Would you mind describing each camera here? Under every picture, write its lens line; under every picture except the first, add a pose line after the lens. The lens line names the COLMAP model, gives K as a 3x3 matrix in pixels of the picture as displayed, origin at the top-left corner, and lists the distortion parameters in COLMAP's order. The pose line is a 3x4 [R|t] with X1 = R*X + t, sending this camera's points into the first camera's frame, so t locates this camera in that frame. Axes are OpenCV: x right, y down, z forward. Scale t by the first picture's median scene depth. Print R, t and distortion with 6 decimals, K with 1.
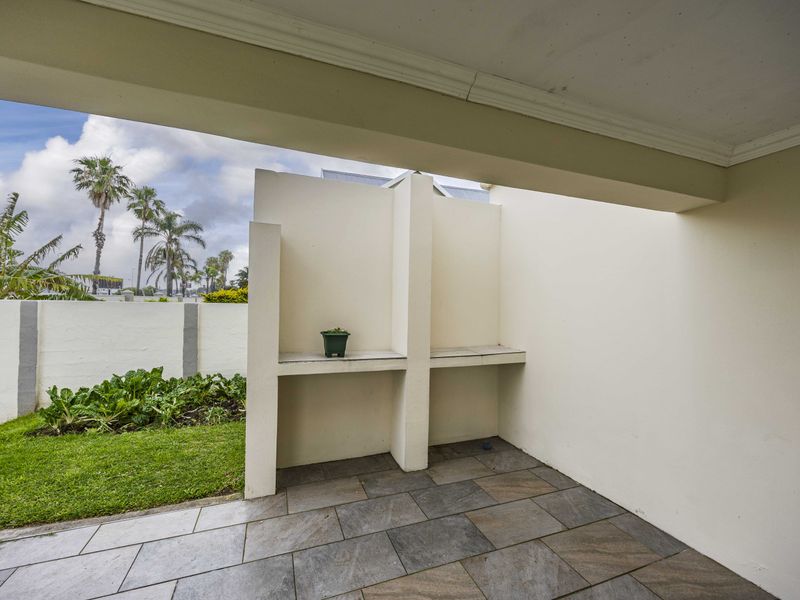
lens RADIAL K [[344.8, 0, 399.8], [0, 344.8, 300.5], [0, 0, 1]] dist [-0.001493, -0.000295]
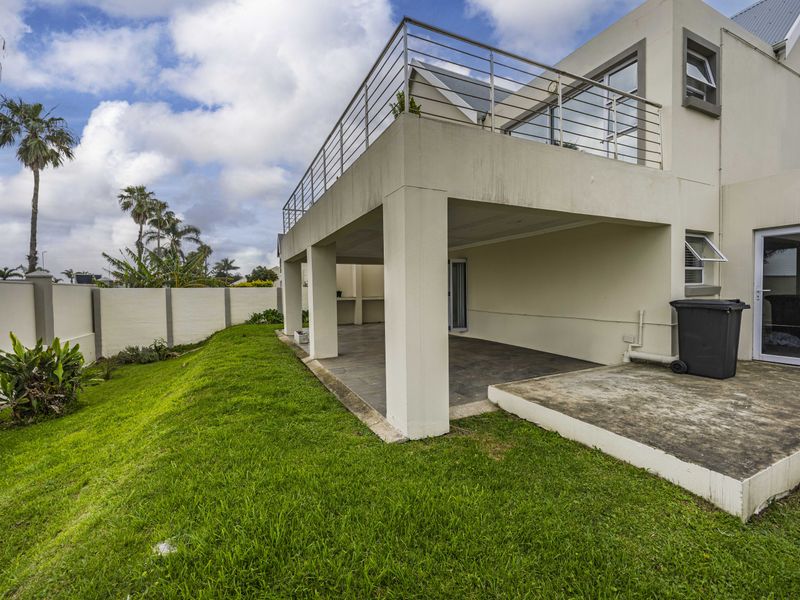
lens RADIAL K [[344.8, 0, 398.8], [0, 344.8, 298.4], [0, 0, 1]] dist [-0.001493, -0.000295]
pose [[0.996299, -0.030108, 0.080515, 0.018232], [0.027440, 0.999043, 0.034049, 0.003827], [-0.081463, -0.031713, 0.996172, -0.292137]]
